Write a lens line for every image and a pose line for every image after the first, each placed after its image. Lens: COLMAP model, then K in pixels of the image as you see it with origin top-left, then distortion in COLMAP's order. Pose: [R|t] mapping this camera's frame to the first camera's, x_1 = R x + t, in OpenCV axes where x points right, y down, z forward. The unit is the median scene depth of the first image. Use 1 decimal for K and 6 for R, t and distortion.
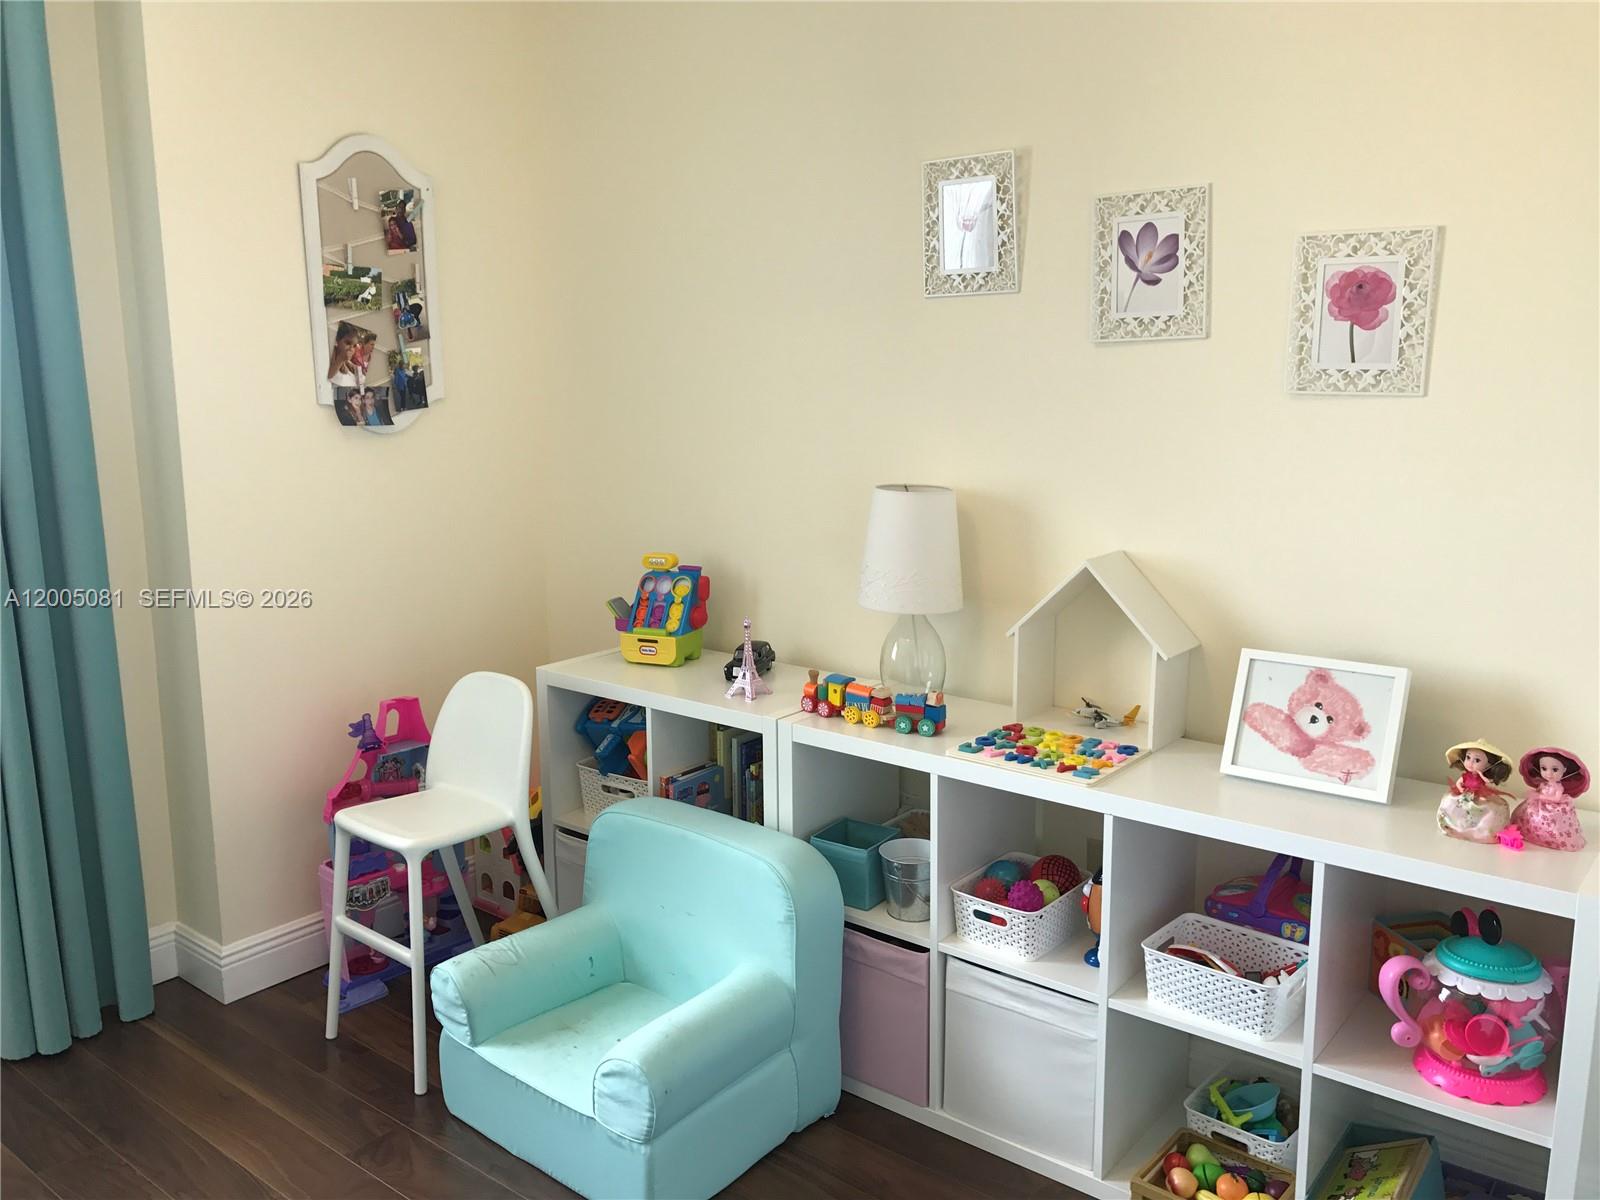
lens RADIAL K [[1316.9, 0, 799.8], [0, 1316.9, 593.8], [0, 0, 1]] dist [0.053763, -0.038732]
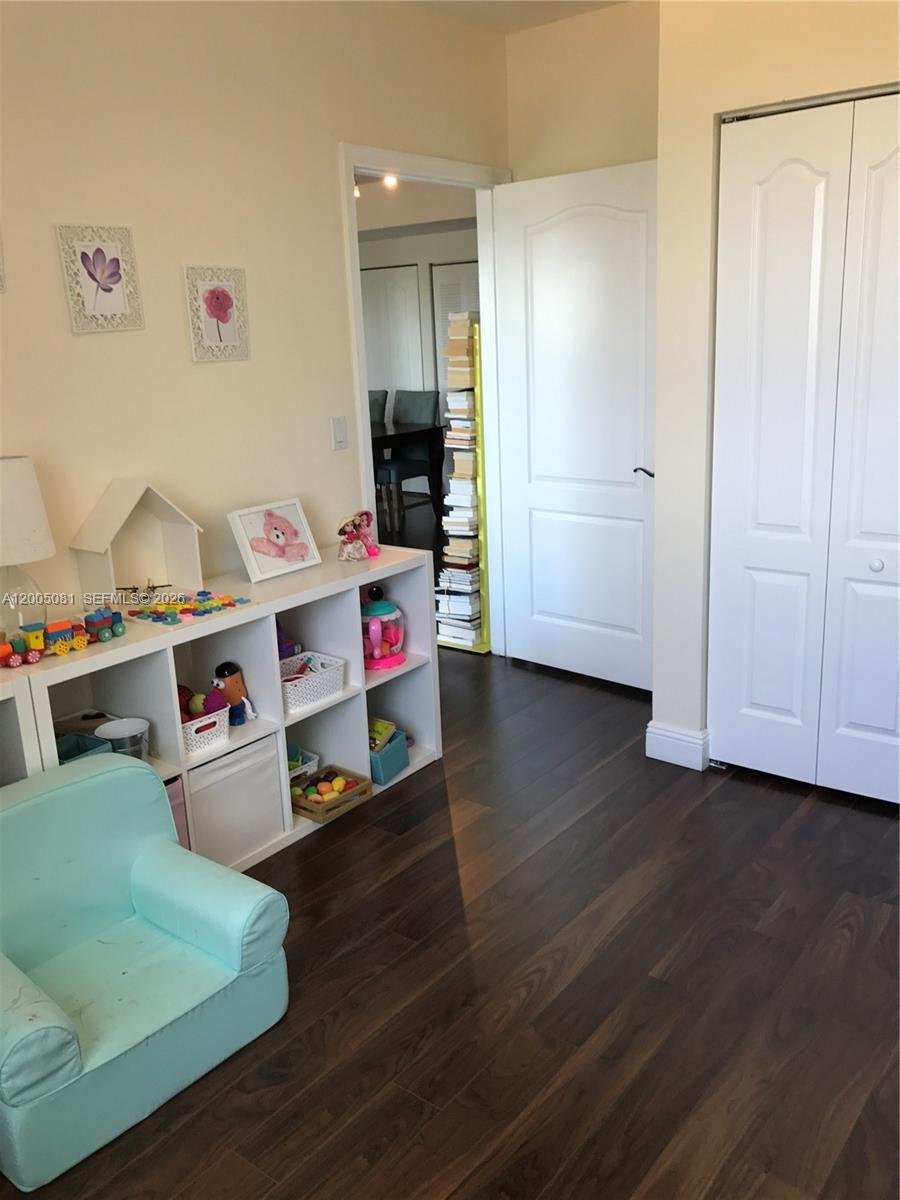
lens RADIAL K [[987.7, 0, 447.9], [0, 987.7, 600.2], [0, 0, 1]] dist [0.053763, -0.038732]
pose [[0.008267, -0.258098, 0.966083, -0.834897], [0.226674, 0.941451, 0.249578, -0.096795], [-0.973936, 0.216922, 0.066287, 0.600108]]
